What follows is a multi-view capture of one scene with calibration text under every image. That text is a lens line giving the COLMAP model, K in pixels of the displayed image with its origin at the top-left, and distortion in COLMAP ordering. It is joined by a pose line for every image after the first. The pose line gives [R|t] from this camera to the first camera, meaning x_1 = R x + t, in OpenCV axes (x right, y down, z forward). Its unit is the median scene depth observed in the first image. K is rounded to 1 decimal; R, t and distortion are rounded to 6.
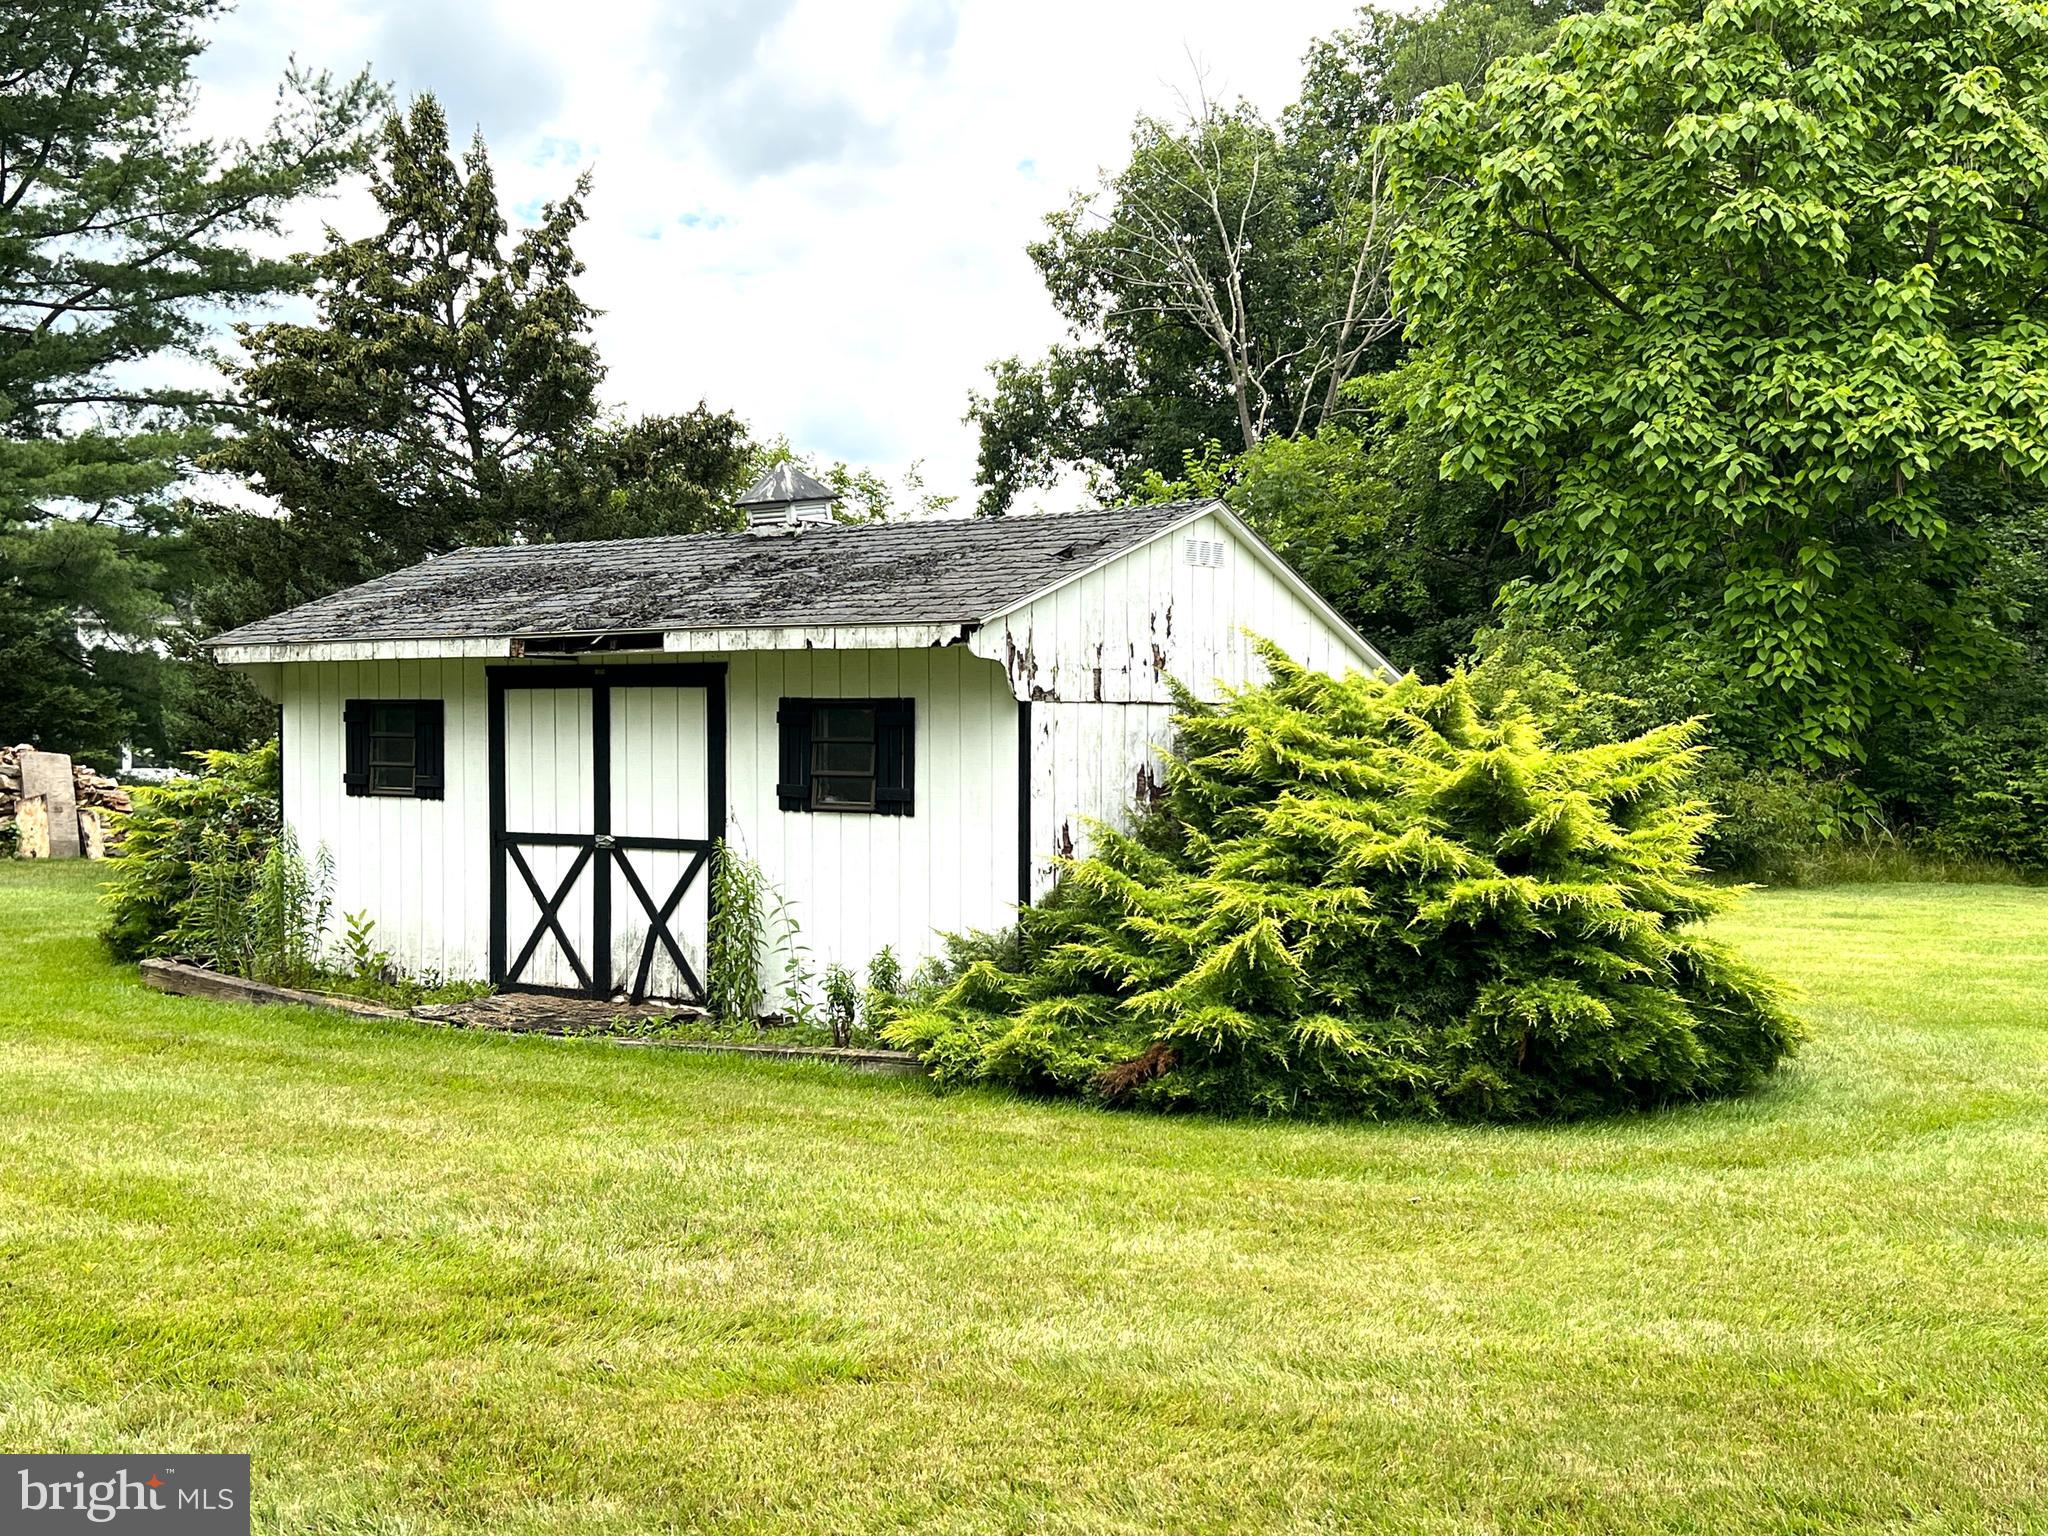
lens RADIAL K [[2251.6, 0, 1086.4], [0, 2251.6, 767.9], [0, 0, 1]] dist [0.086067, -0.003324]
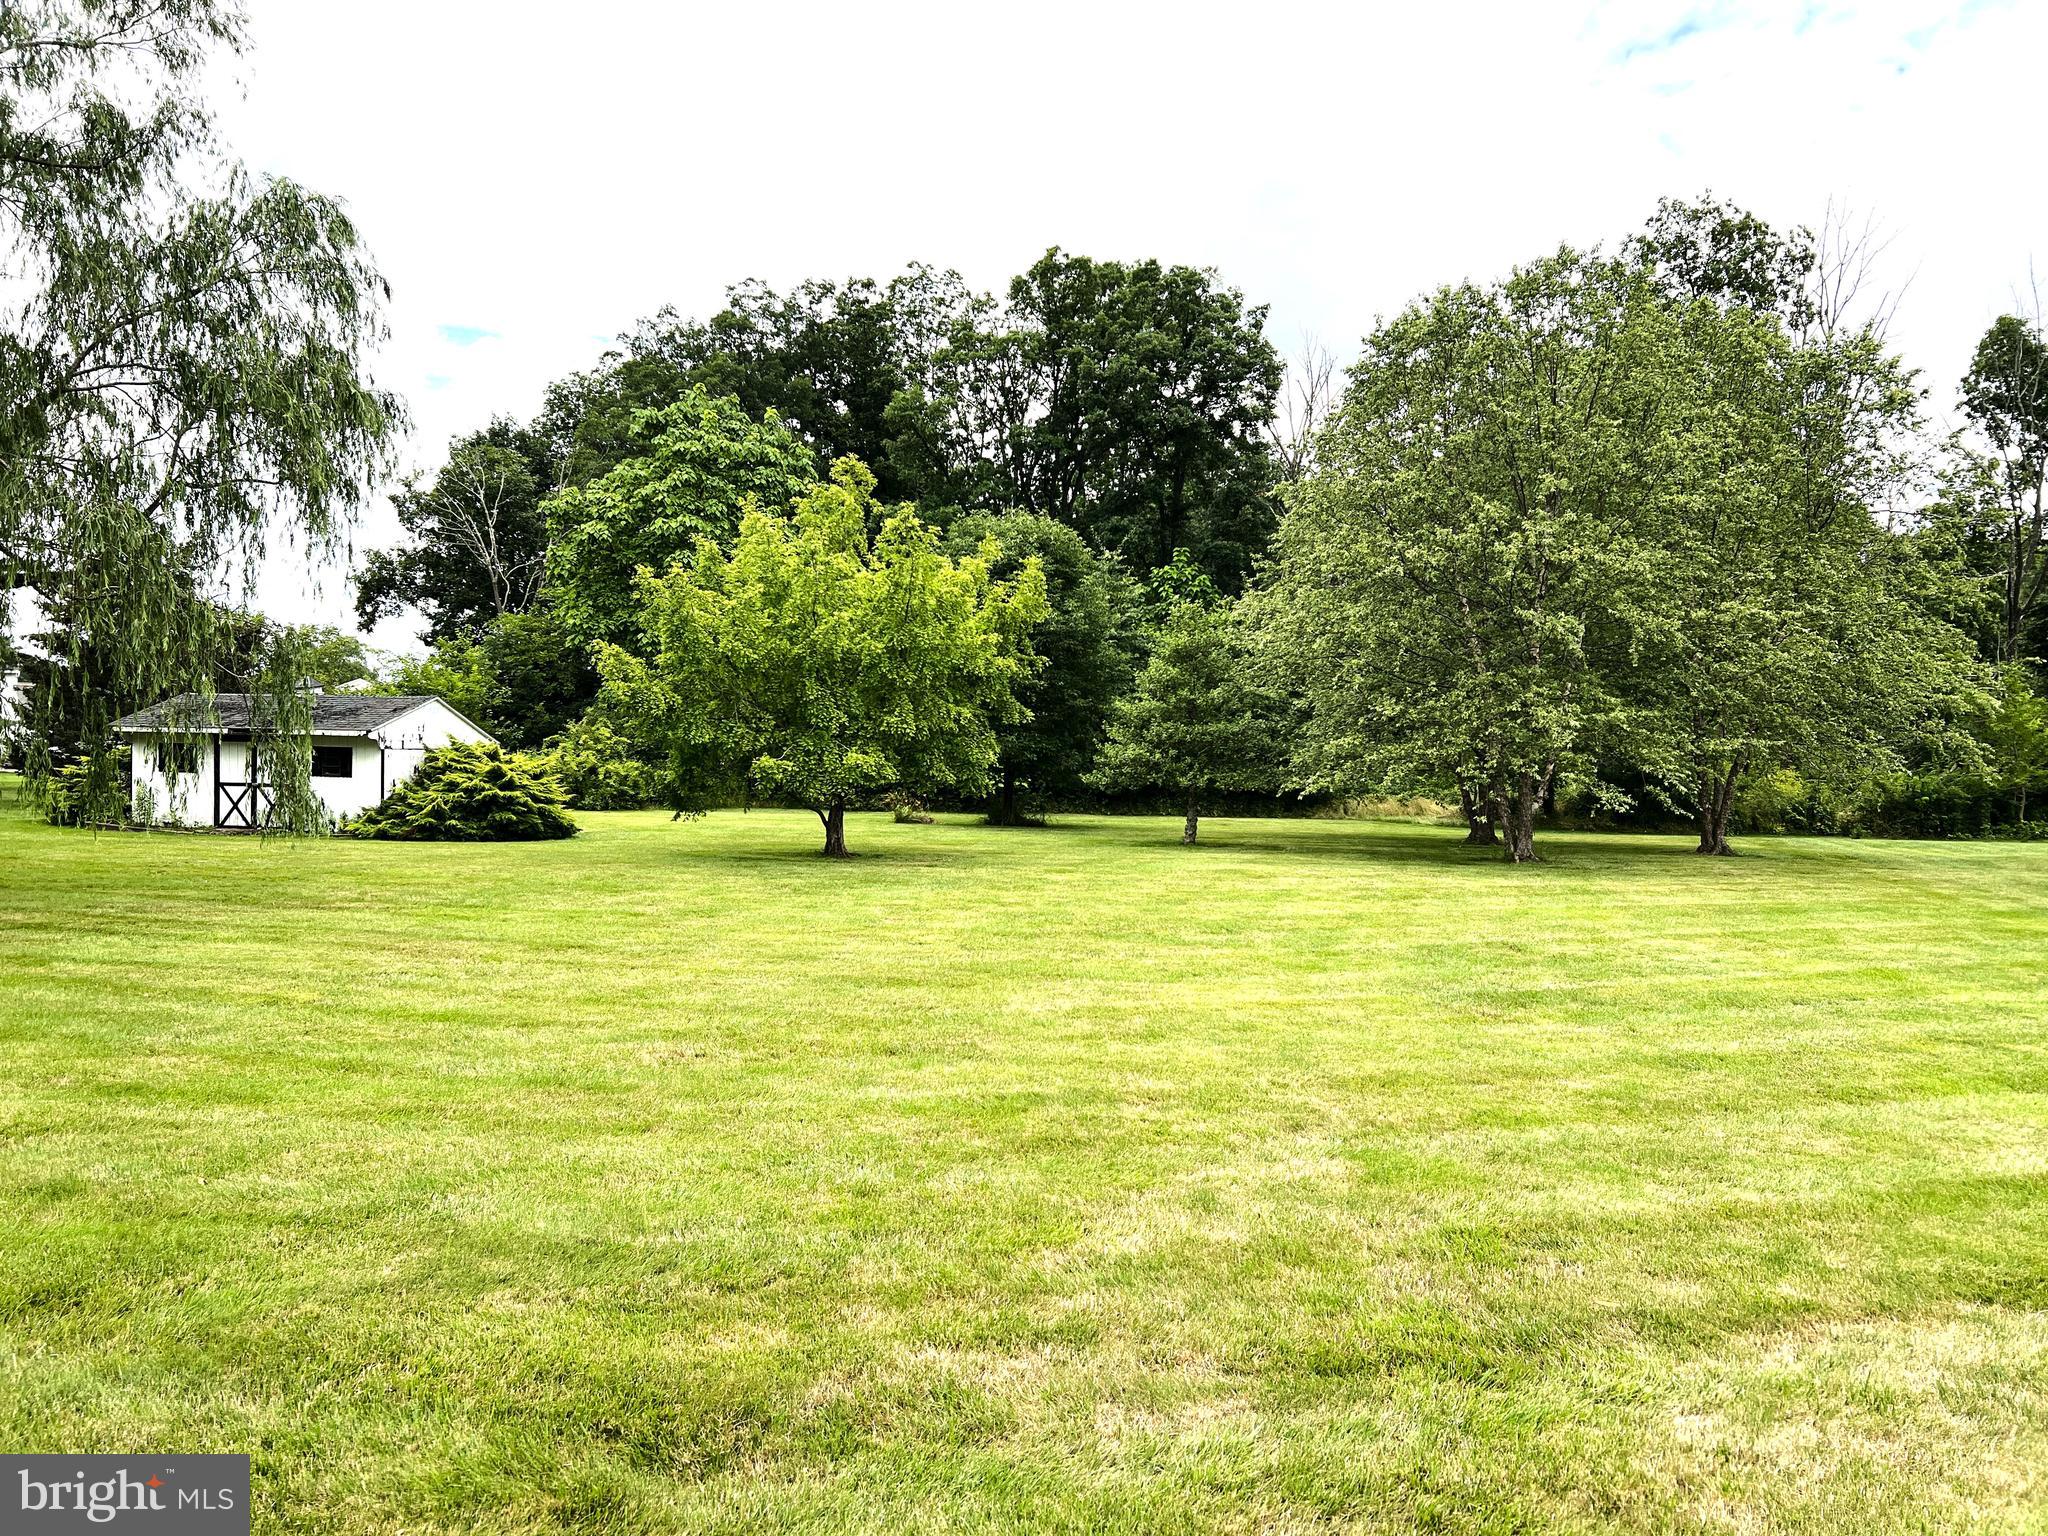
lens RADIAL K [[1528.7, 0, 1024.0], [0, 1528.7, 768.0], [0, 0, 1]] dist [0.082116, -0.130852]
pose [[0.933599, 0.006469, 0.358262, 0.045906], [-0.008187, 0.999961, 0.003278, -0.011888], [-0.358227, -0.005993, 0.933615, -1.696432]]
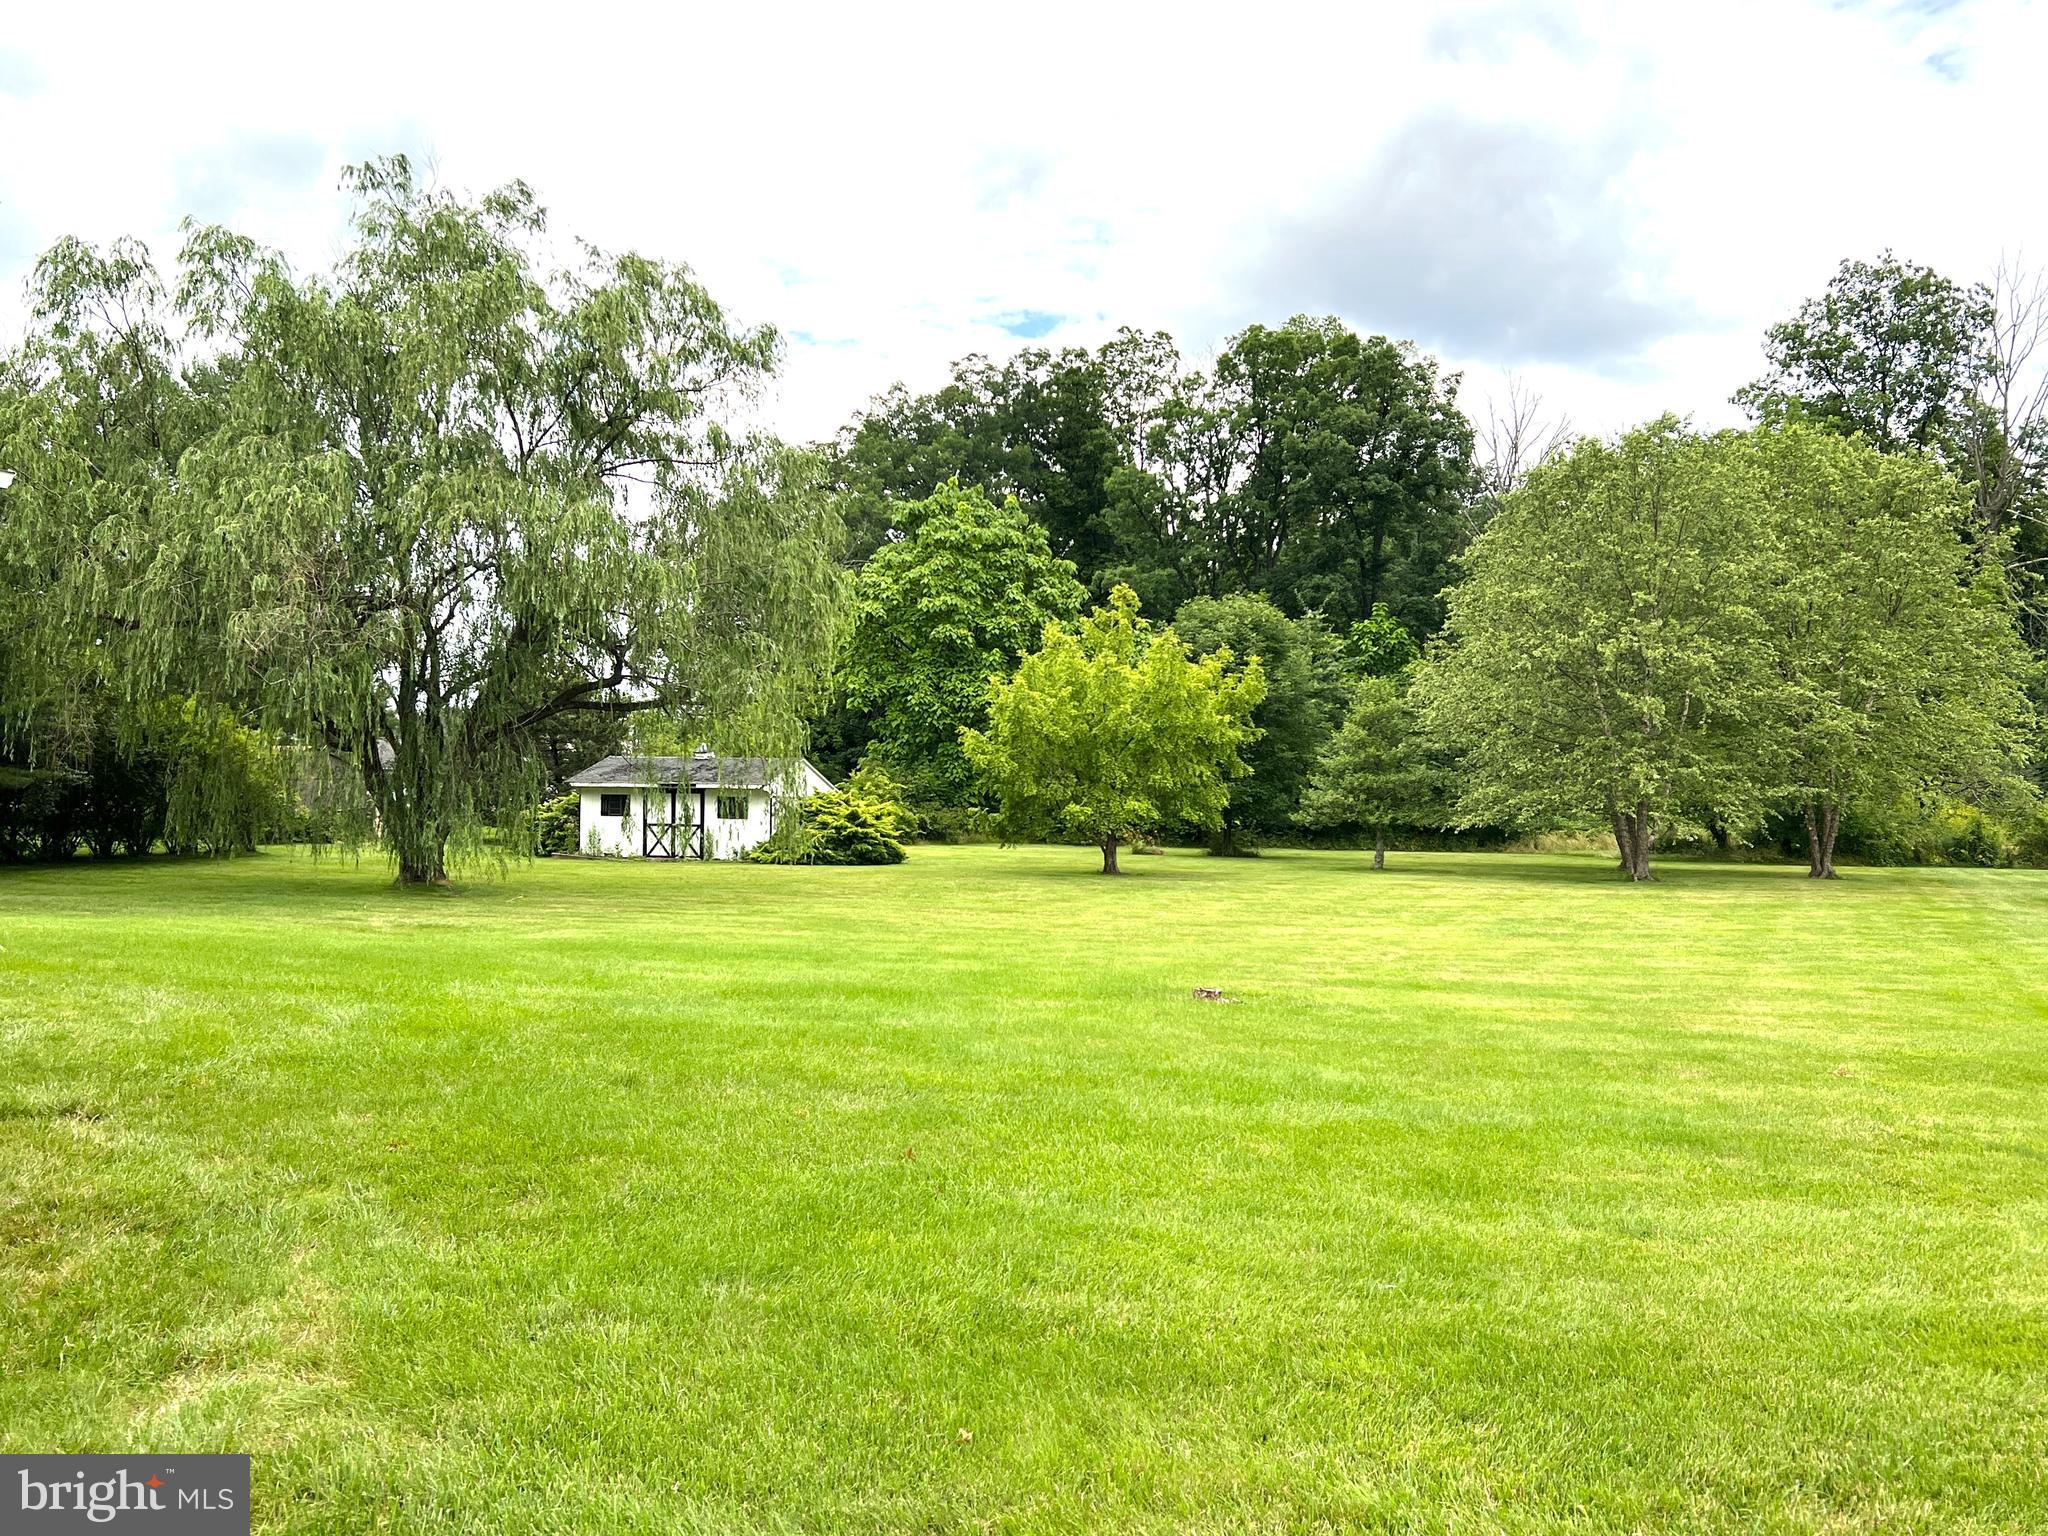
lens RADIAL K [[1739.5, 0, 1024.0], [0, 1739.5, 768.0], [0, 0, 1]] dist [0.118440, -0.284369]
pose [[0.967257, 0.006764, 0.253709, -0.432969], [-0.002593, 0.999856, -0.016771, -0.028155], [-0.253785, 0.015564, 0.967135, -2.777718]]
